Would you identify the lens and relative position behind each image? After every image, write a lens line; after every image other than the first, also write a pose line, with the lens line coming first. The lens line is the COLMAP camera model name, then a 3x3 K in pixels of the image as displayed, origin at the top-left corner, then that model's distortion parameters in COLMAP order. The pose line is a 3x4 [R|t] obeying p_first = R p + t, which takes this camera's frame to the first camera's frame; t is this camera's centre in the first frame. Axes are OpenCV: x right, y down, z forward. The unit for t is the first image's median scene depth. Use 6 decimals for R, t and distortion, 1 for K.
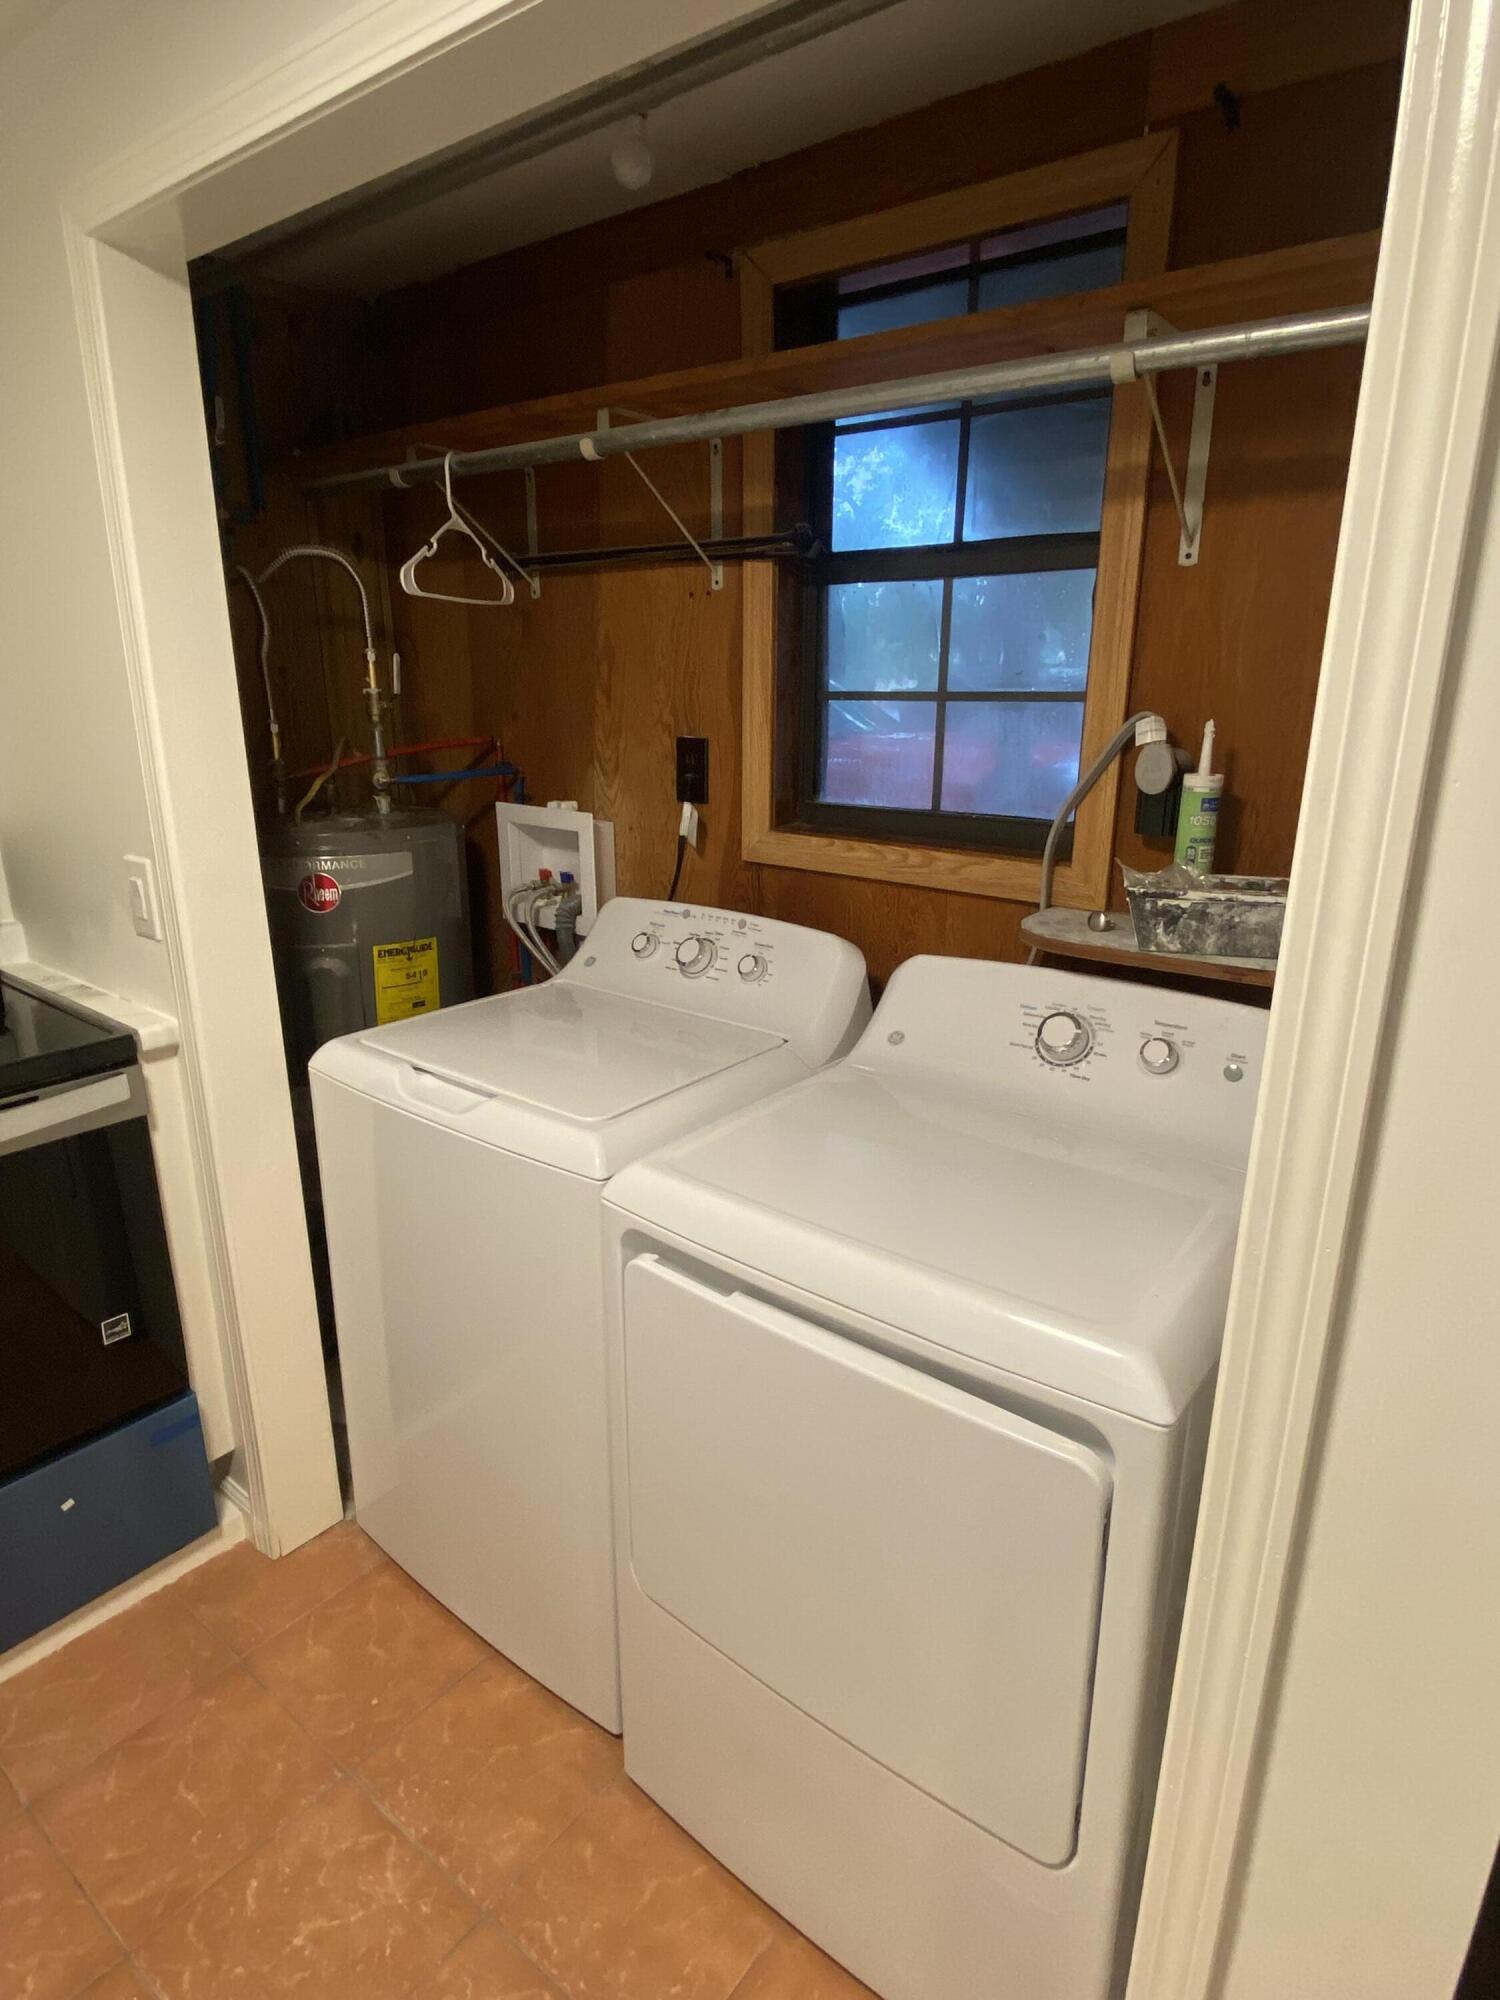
lens RADIAL K [[1072.8, 0, 753.2], [0, 1072.8, 978.1], [0, 0, 1]] dist [0.037609, -0.036712]
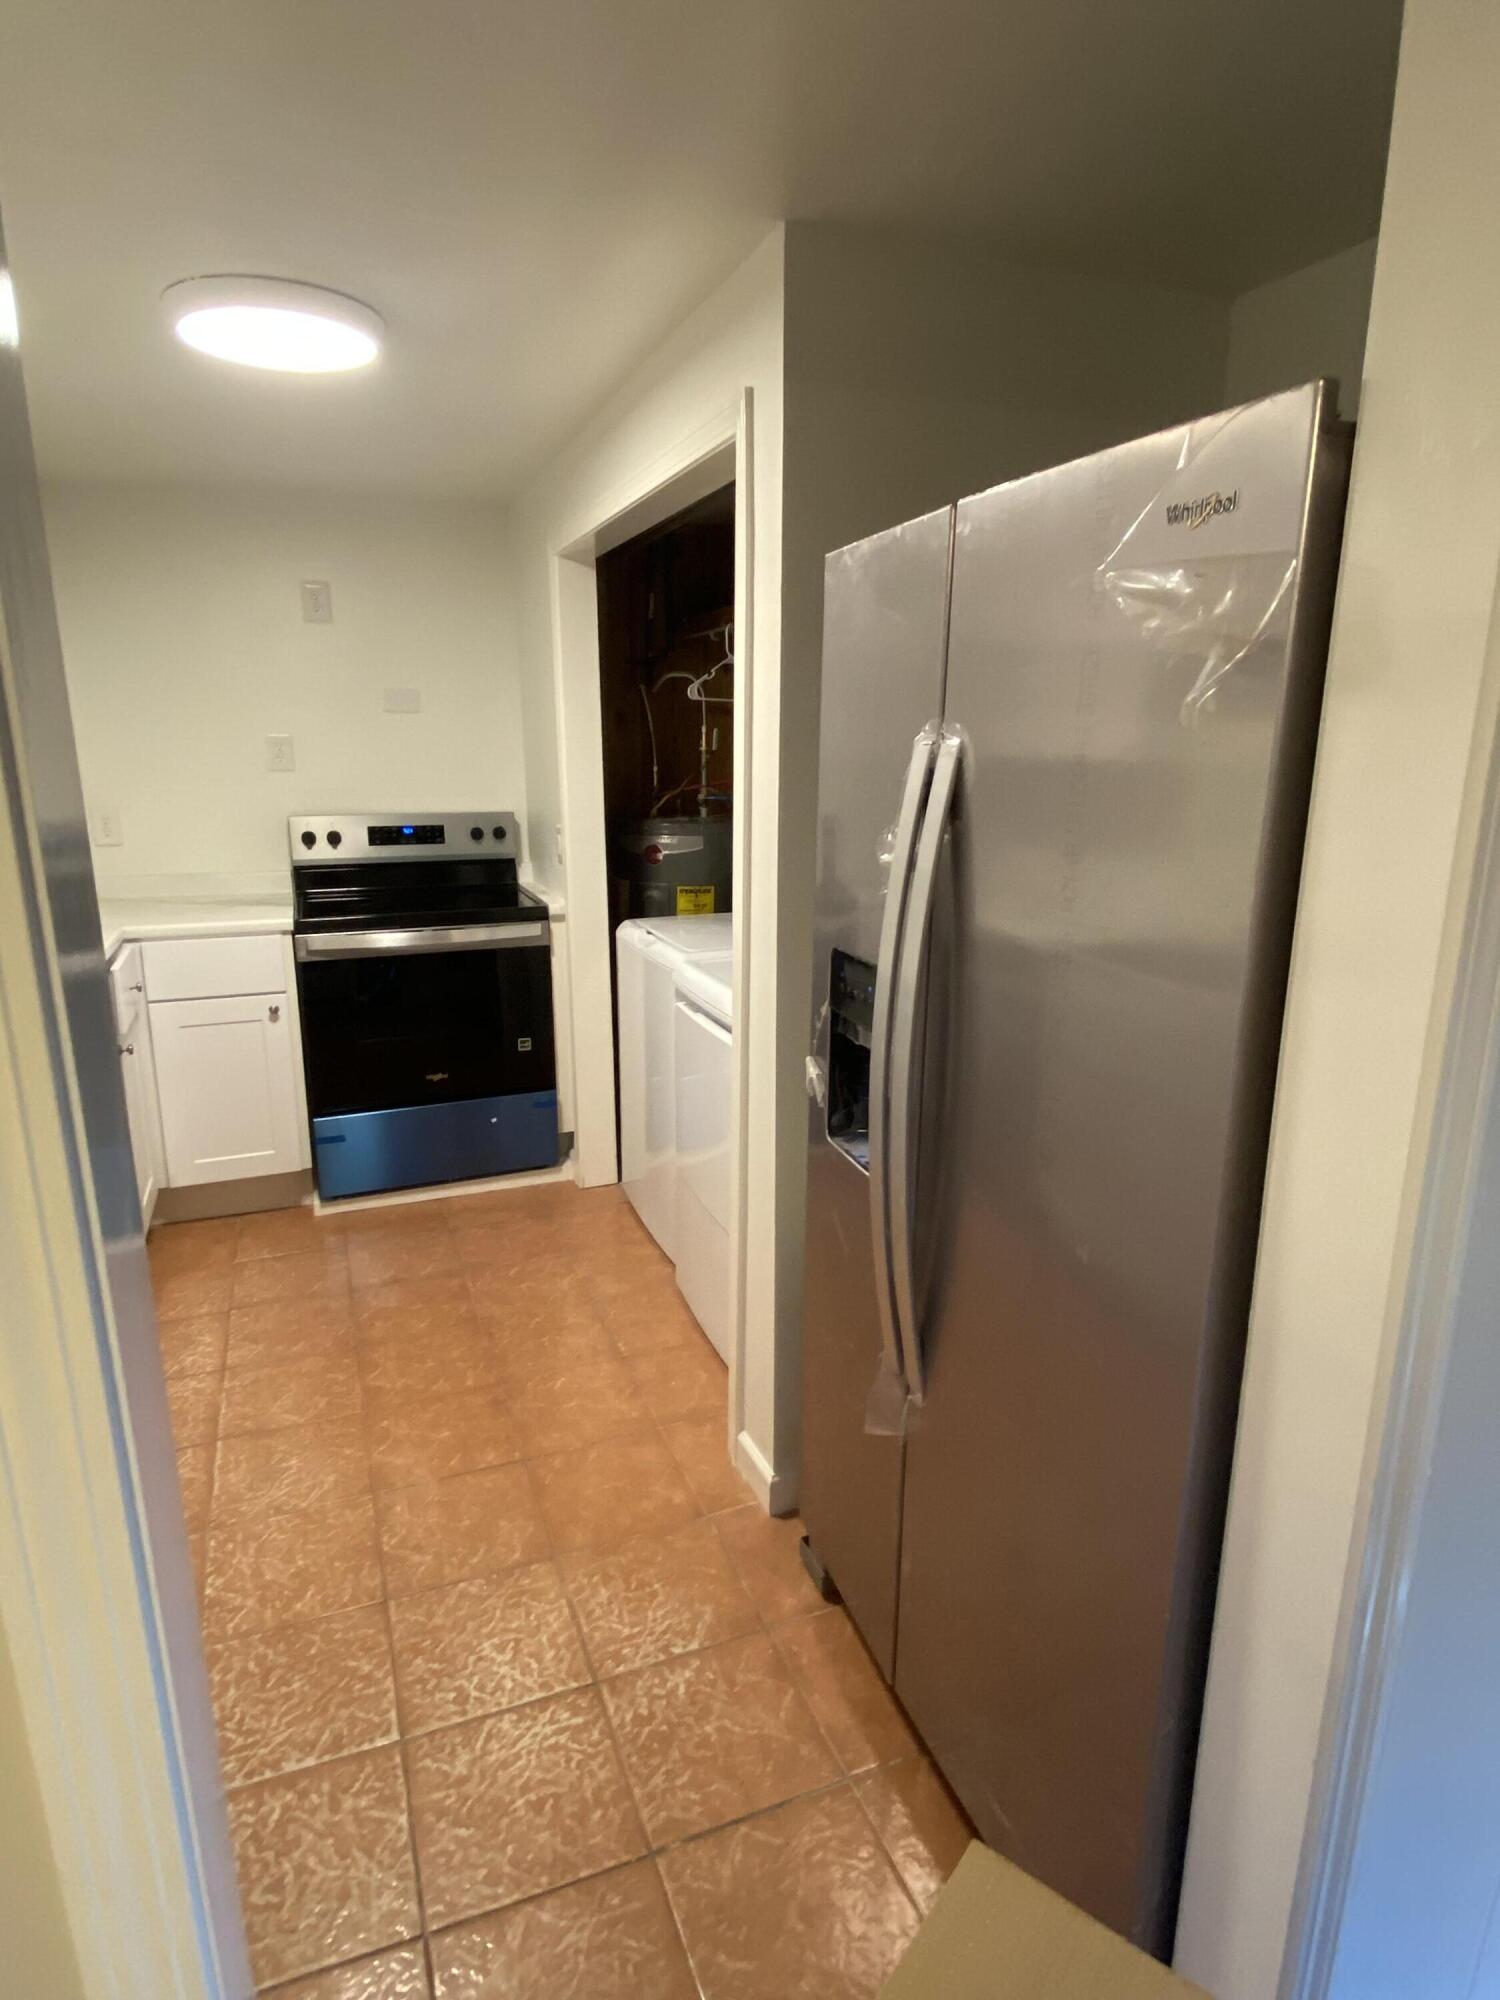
lens RADIAL K [[1072.8, 0, 753.2], [0, 1072.8, 978.1], [0, 0, 1]] dist [0.037609, -0.036712]
pose [[0.864271, 0.104056, -0.492147, 0.764876], [-0.129832, 0.991365, -0.018394, 0.161400], [0.485984, 0.079794, 0.870318, -0.582728]]
